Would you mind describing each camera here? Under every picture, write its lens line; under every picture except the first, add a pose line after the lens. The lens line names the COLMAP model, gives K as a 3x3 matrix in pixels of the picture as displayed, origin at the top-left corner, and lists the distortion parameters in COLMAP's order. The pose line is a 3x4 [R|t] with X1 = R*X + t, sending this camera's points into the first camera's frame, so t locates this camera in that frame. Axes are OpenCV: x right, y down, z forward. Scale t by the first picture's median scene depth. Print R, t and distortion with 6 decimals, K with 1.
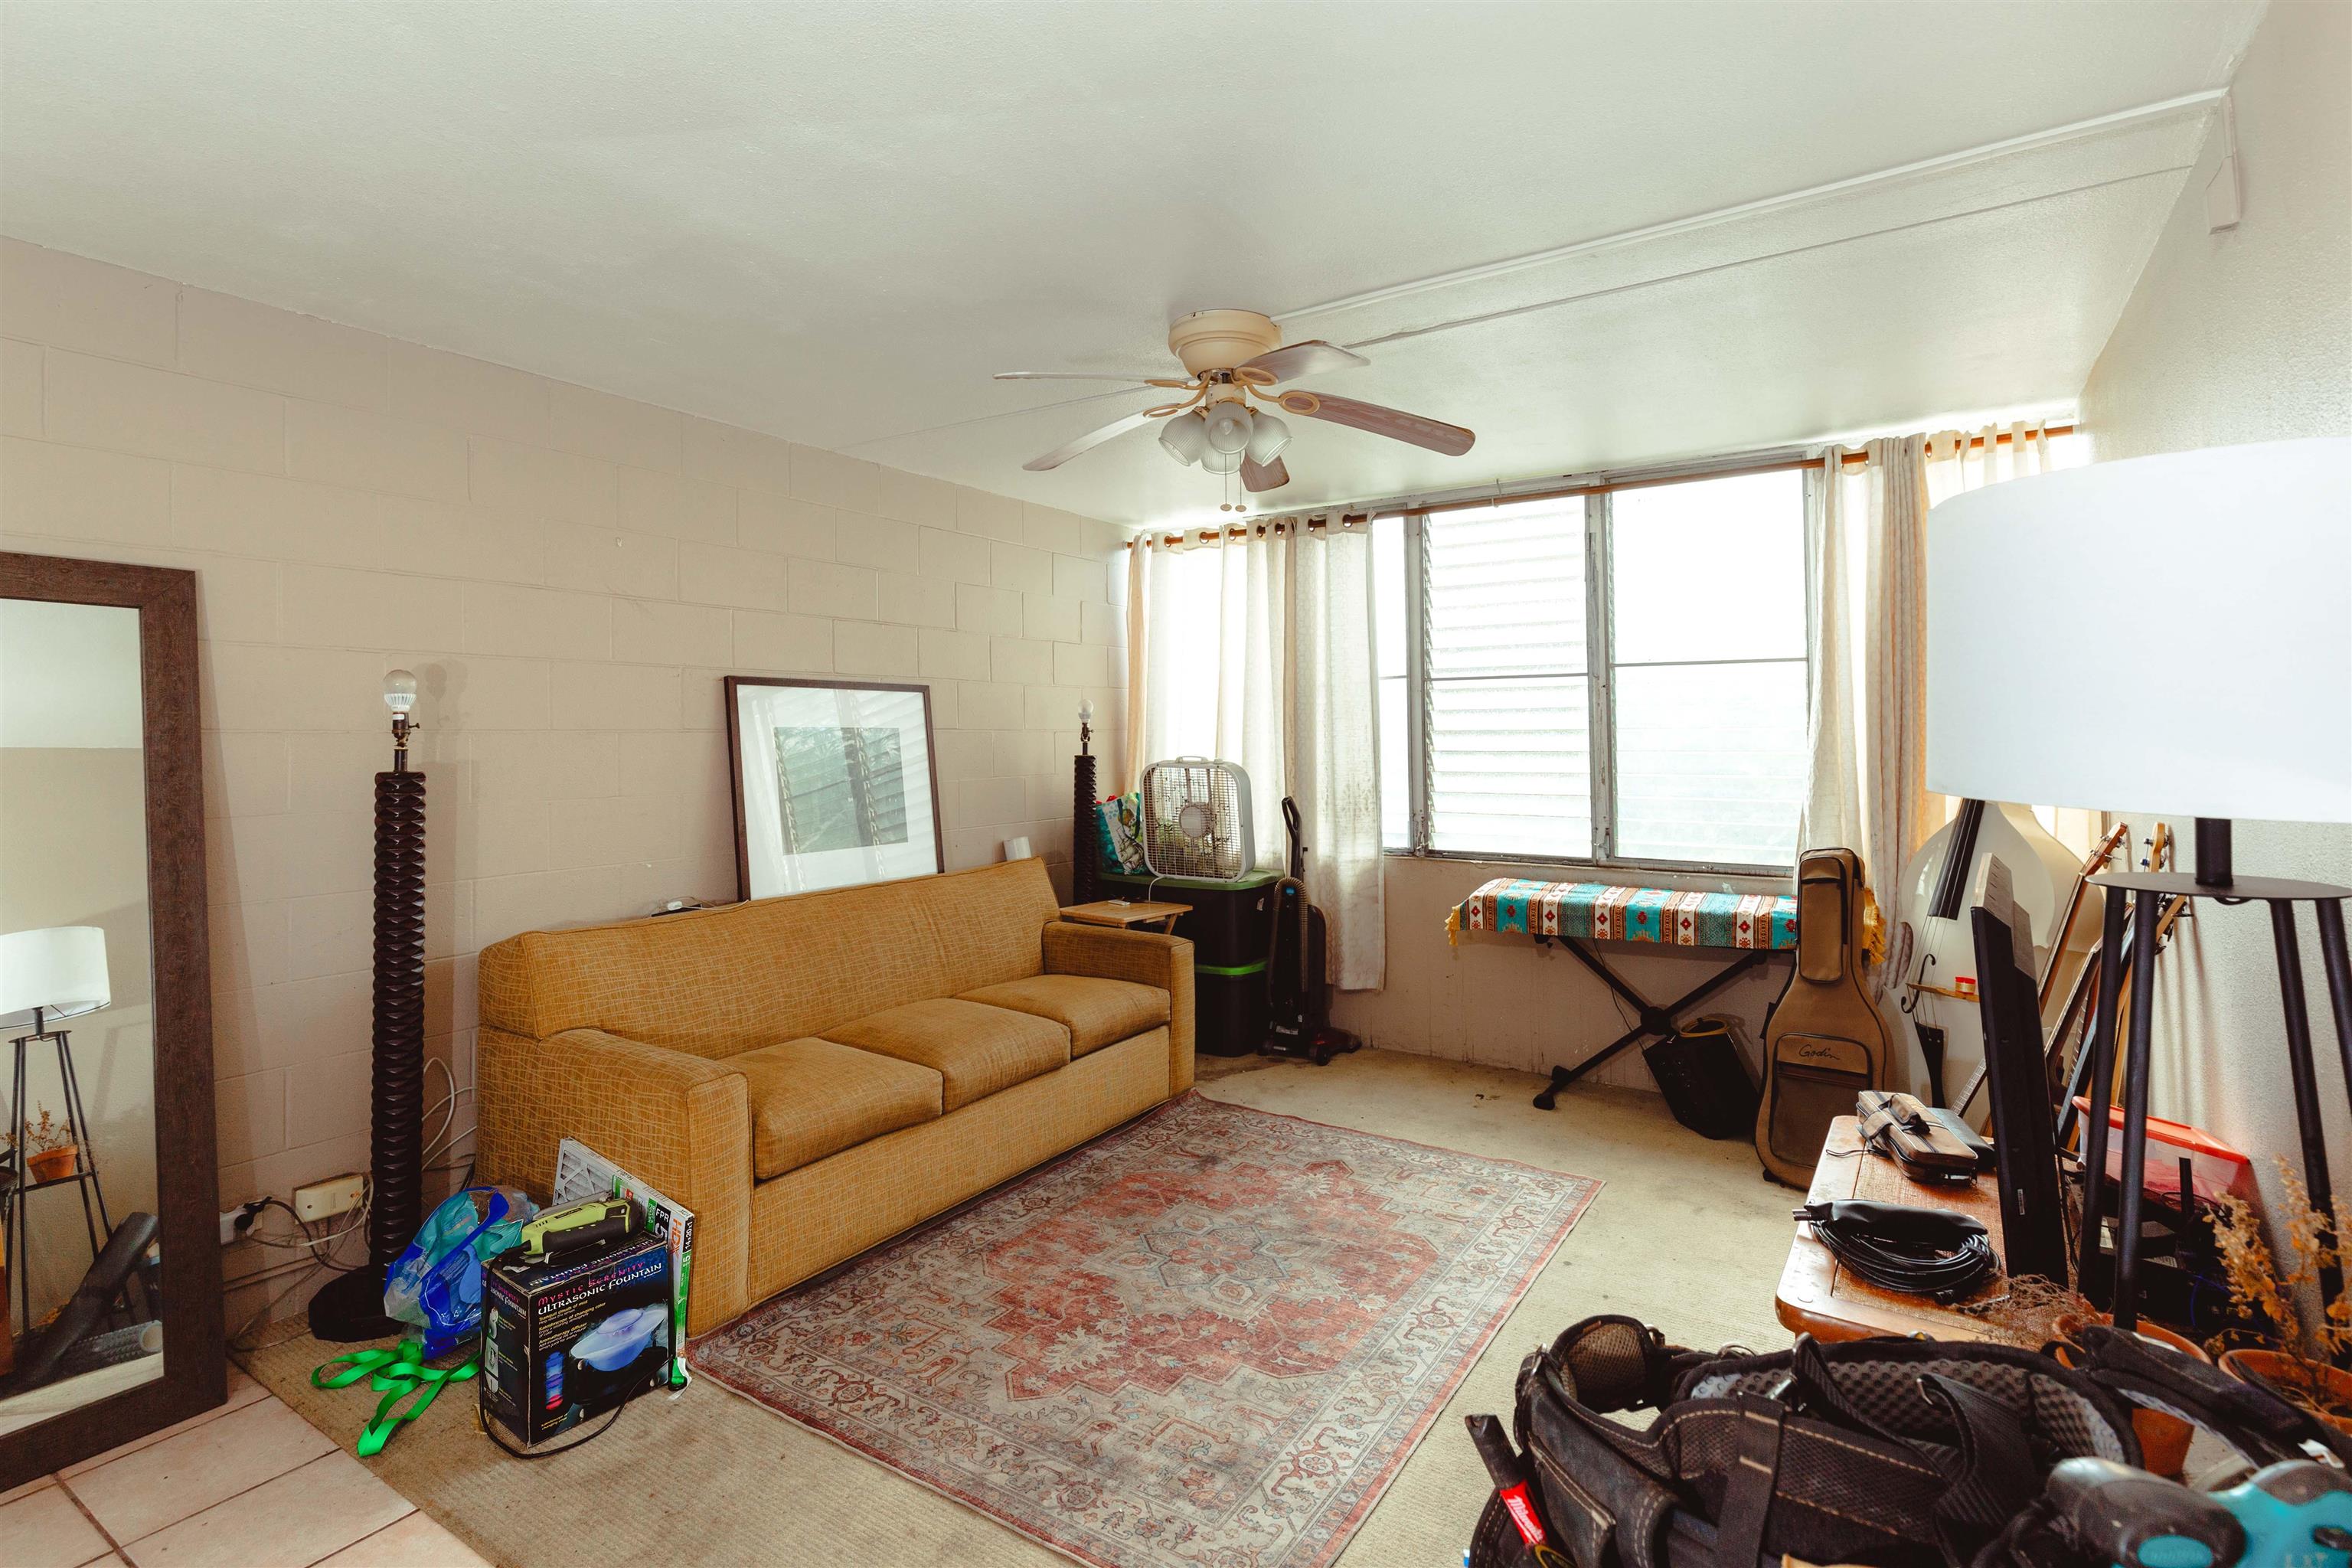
lens RADIAL K [[1226.4, 0, 1191.4], [0, 1226.4, 725.4], [0, 0, 1]] dist [0.010256, 0.000833]
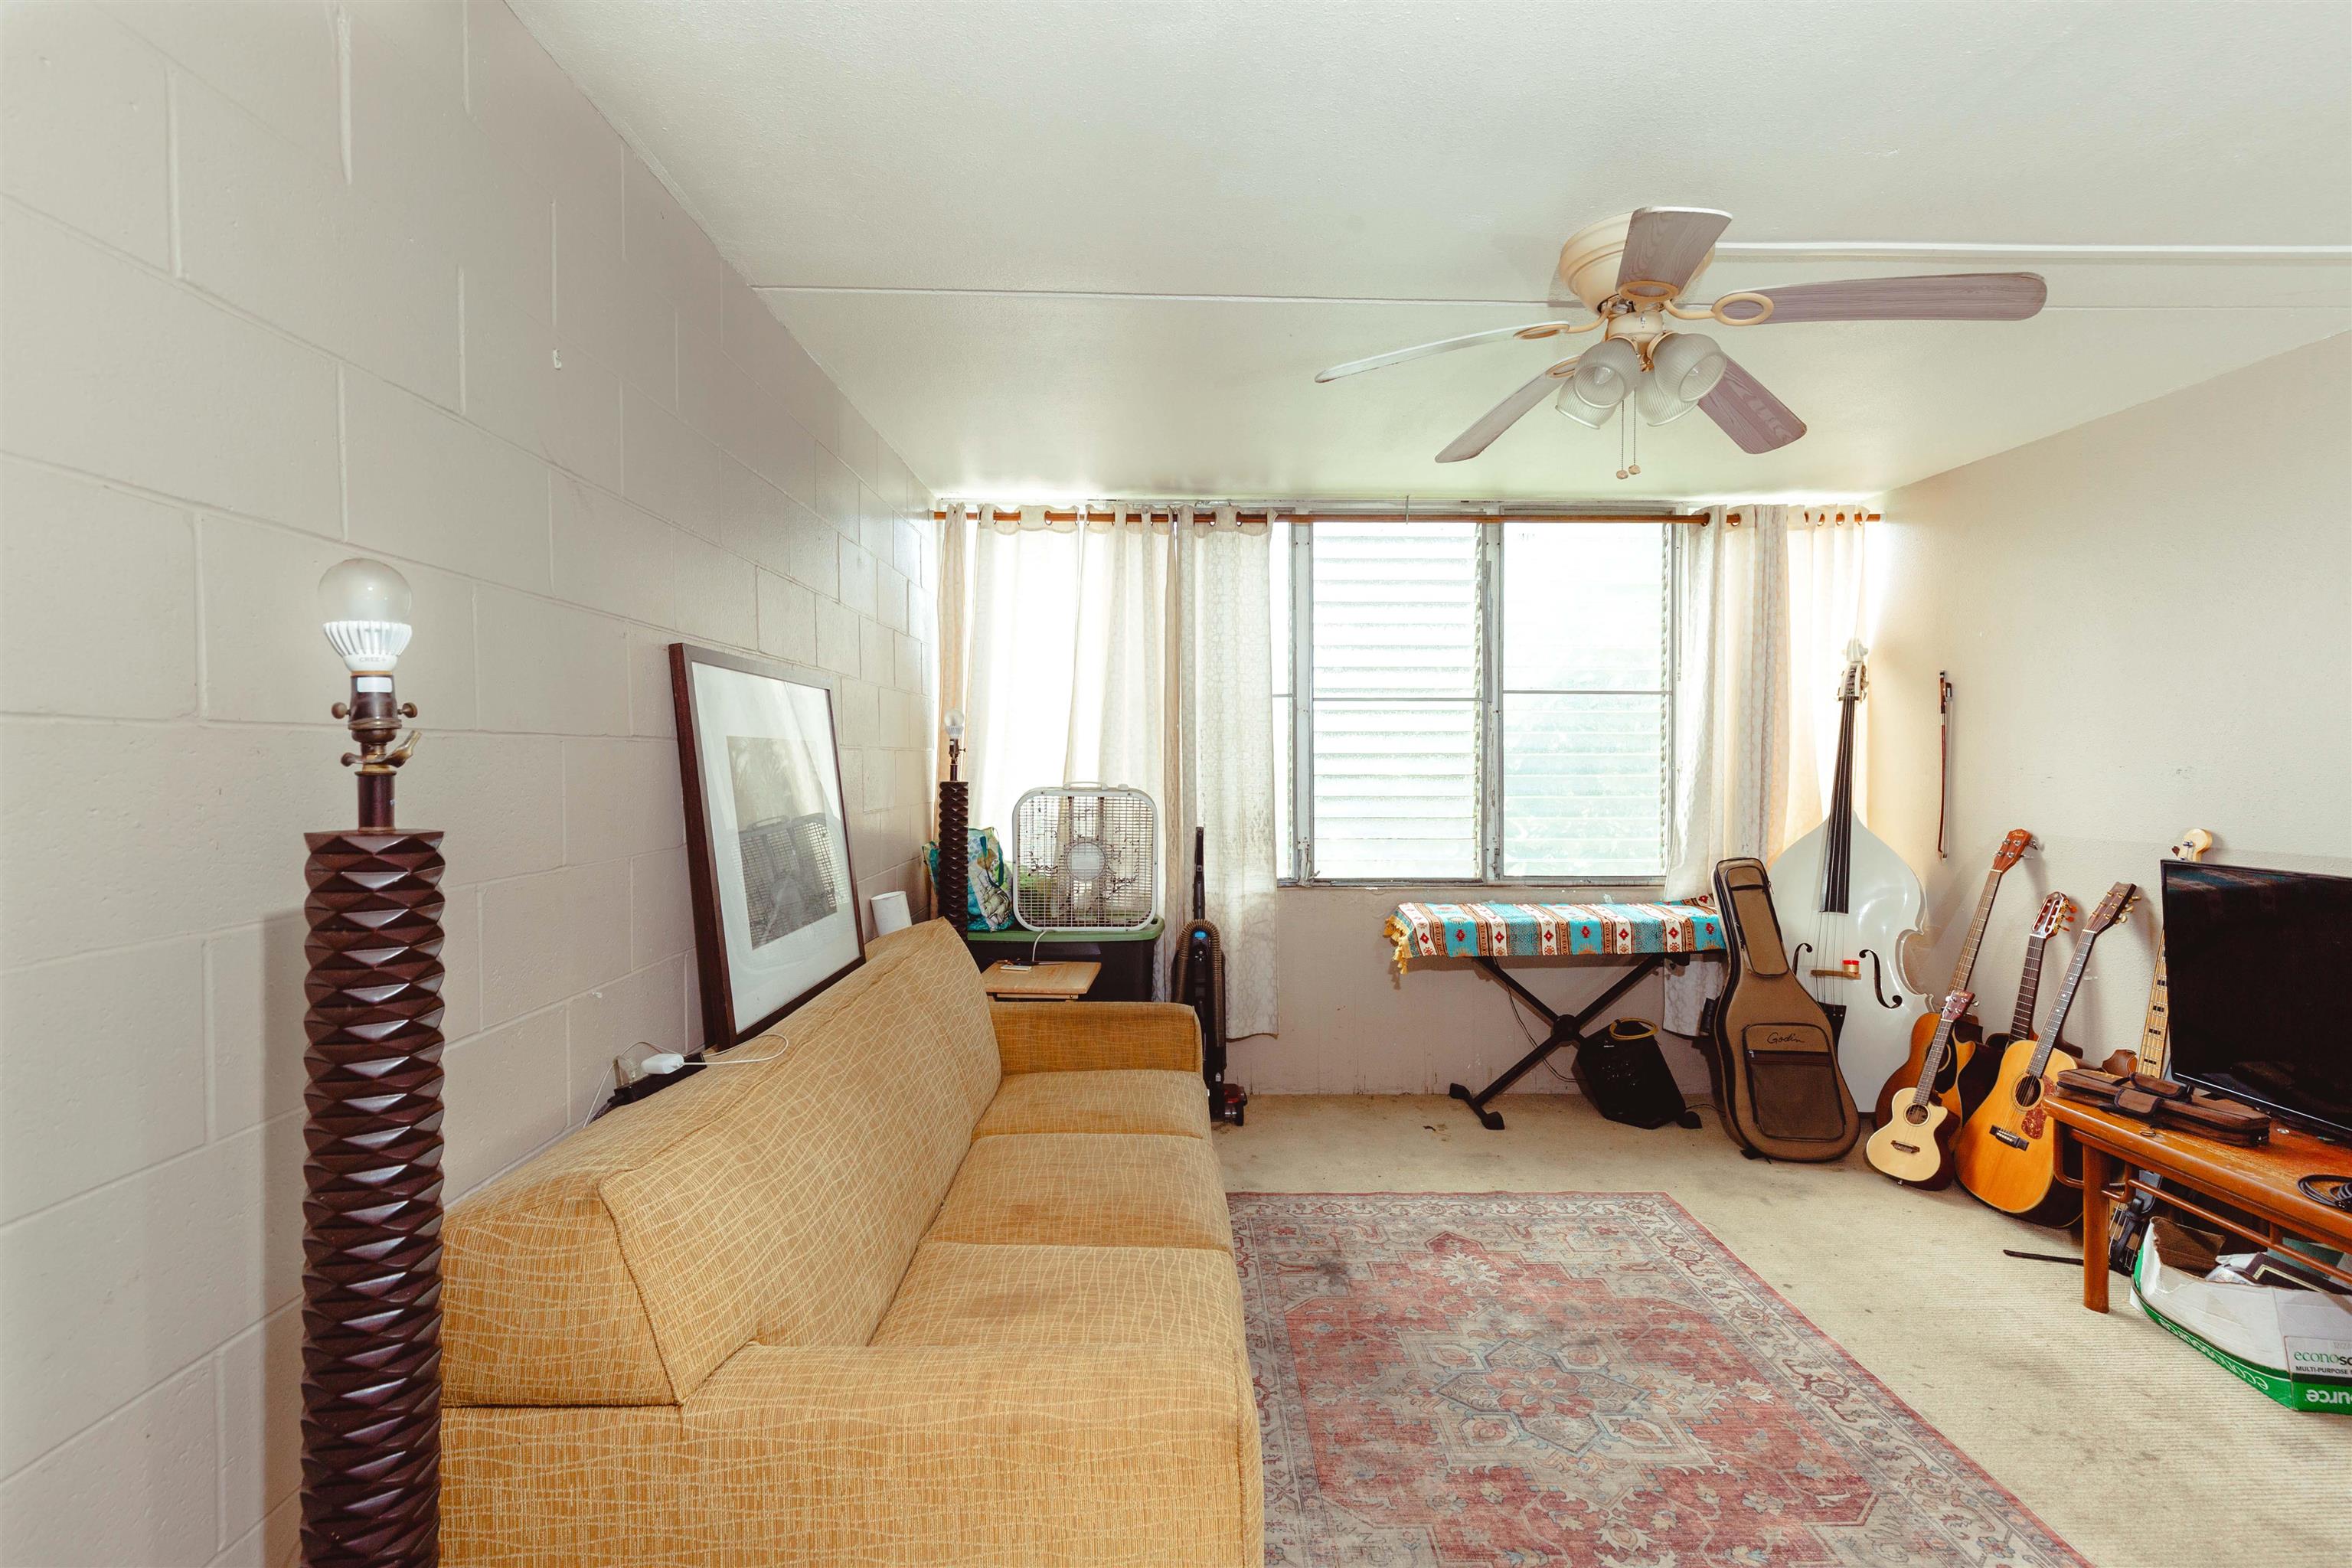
lens RADIAL K [[1132.2, 0, 1207.9], [0, 1132.2, 783.4], [0, 0, 1]] dist [0.009126, -0.001131]
pose [[0.808029, -0.006232, 0.589109, -0.491974], [-0.009270, 0.999686, 0.023291, 0.010267], [-0.589069, -0.024281, 0.807718, 0.434296]]
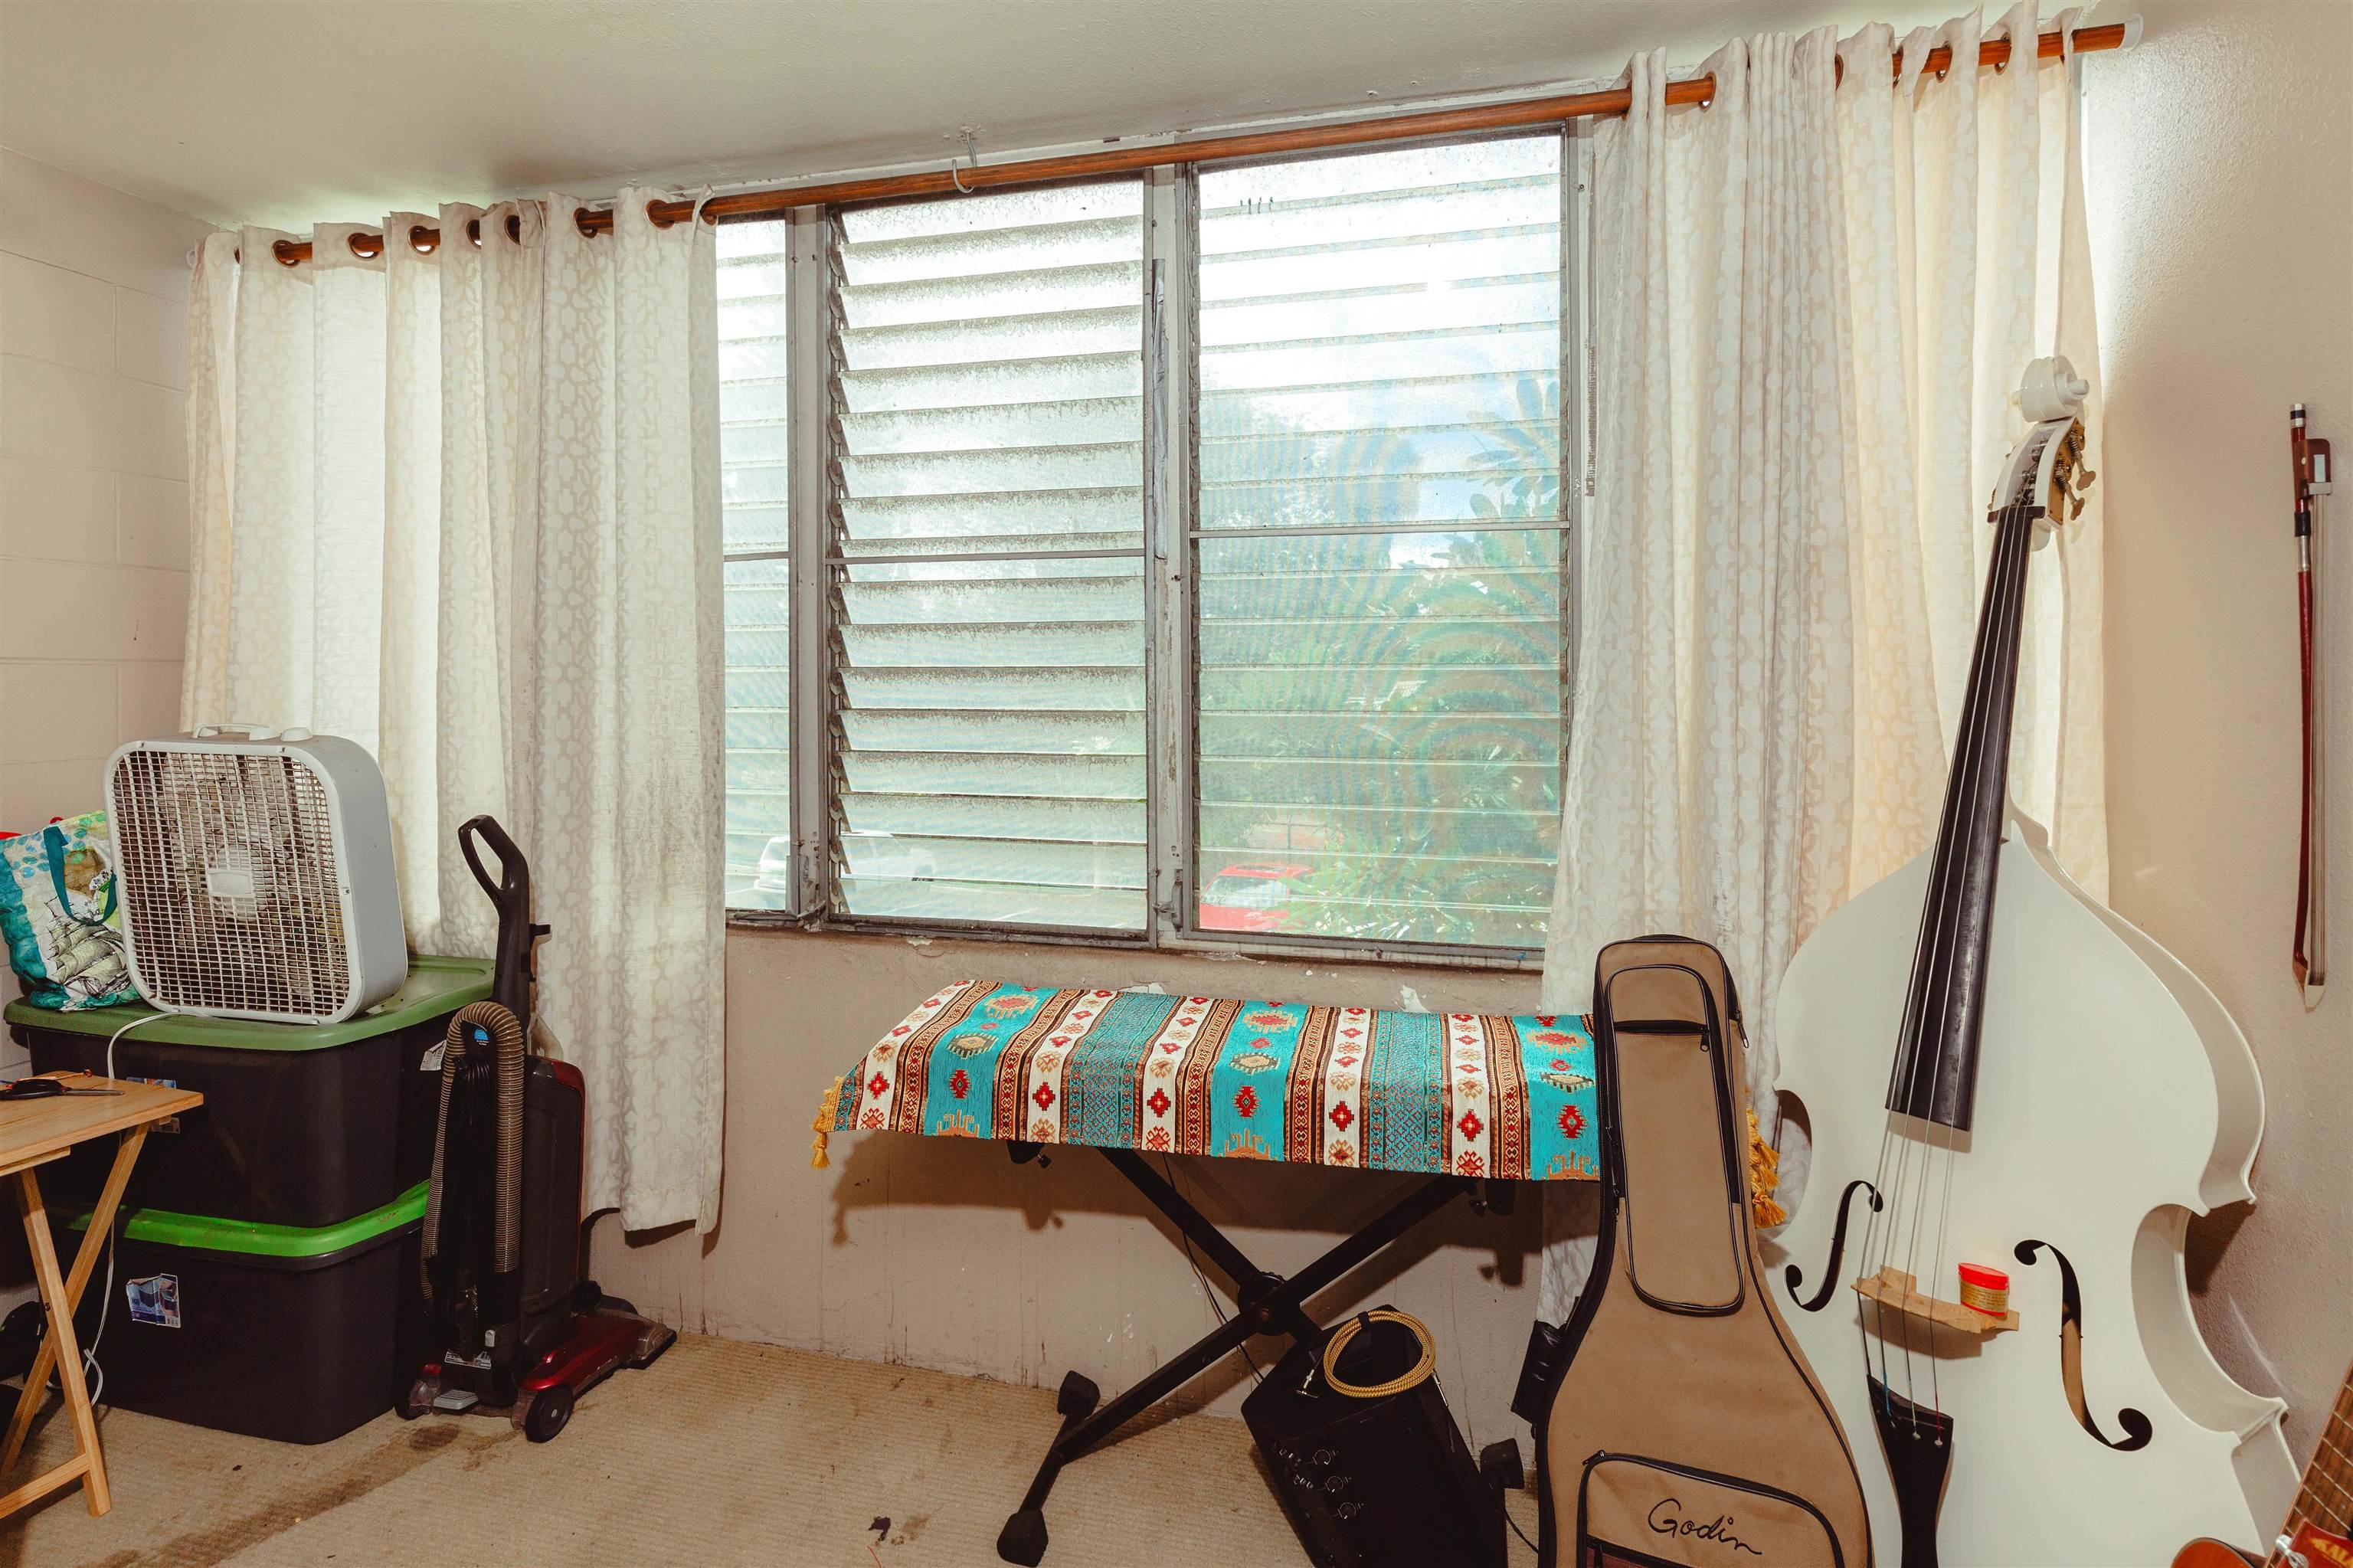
lens RADIAL K [[1132.7, 0, 1237.2], [0, 1132.7, 676.6], [0, 0, 1]] dist [0.009126, -0.001131]
pose [[0.937474, 0.008330, 0.347955, 0.238460], [-0.008353, 0.999964, -0.001433, 0.009013], [-0.347954, -0.001564, 0.937510, 0.667353]]
